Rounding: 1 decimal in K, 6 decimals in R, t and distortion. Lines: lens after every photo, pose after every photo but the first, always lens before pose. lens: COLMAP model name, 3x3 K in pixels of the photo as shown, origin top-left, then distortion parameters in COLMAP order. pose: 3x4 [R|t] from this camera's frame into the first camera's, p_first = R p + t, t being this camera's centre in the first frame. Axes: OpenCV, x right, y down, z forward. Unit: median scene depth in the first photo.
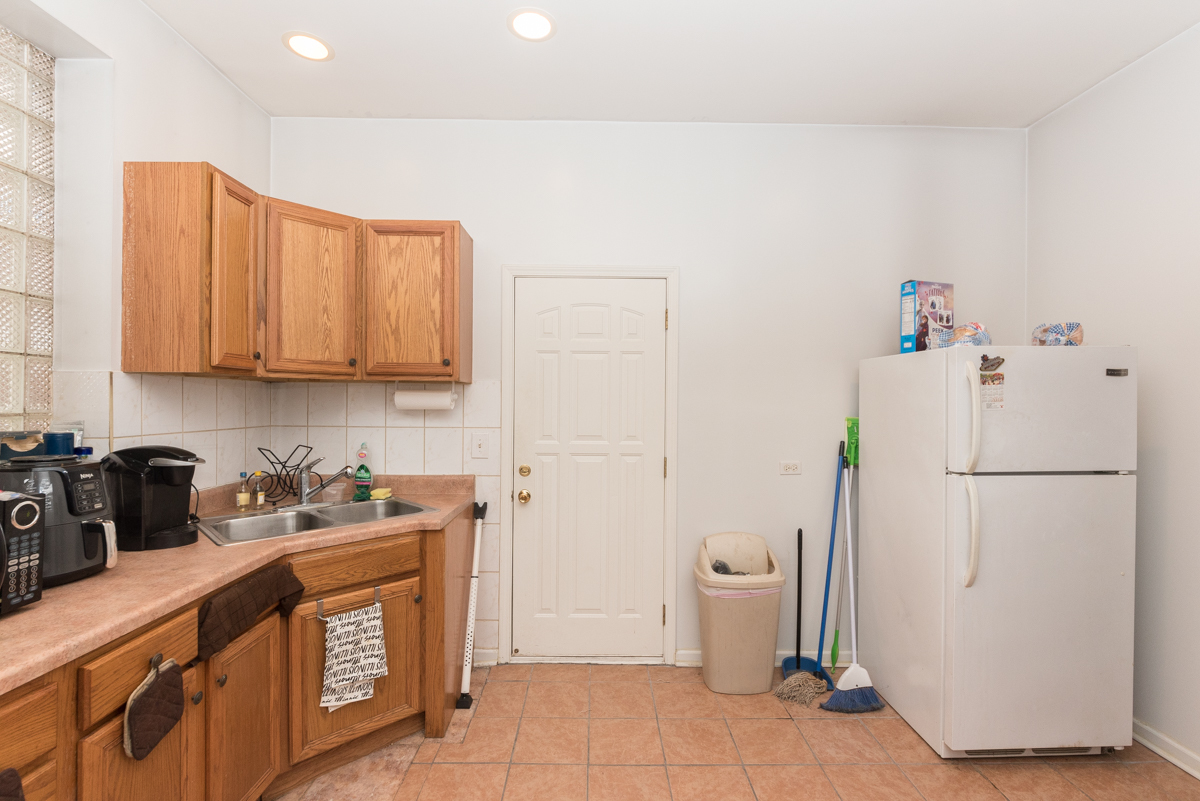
lens RADIAL K [[573.8, 0, 592.6], [0, 573.8, 403.6], [0, 0, 1]] dist [-0.008061, 0.000367]
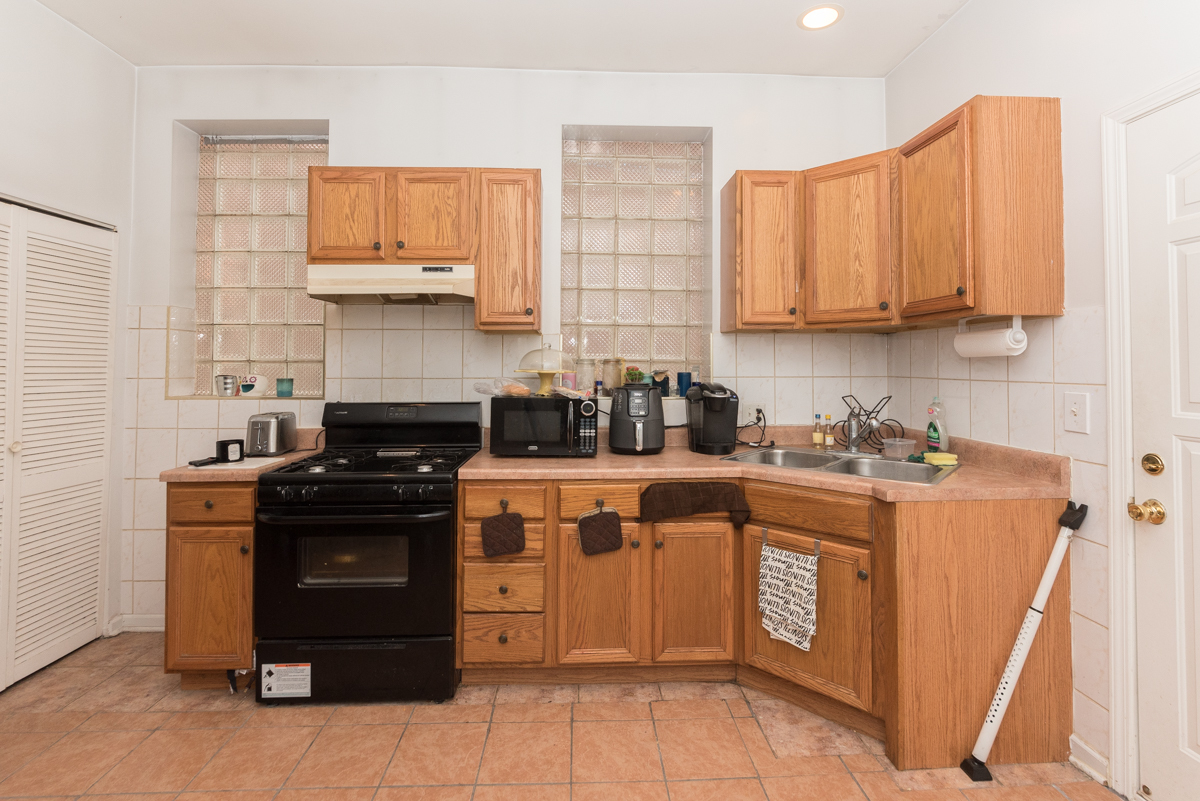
lens RADIAL K [[539.4, 0, 572.4], [0, 539.4, 352.5], [0, 0, 1]] dist [-0.000955, -0.001882]
pose [[-0.003955, -0.030870, -0.999516, 0.517116], [-0.005996, 0.999506, -0.030846, 0.037606], [0.999974, 0.005871, -0.004138, 0.576883]]
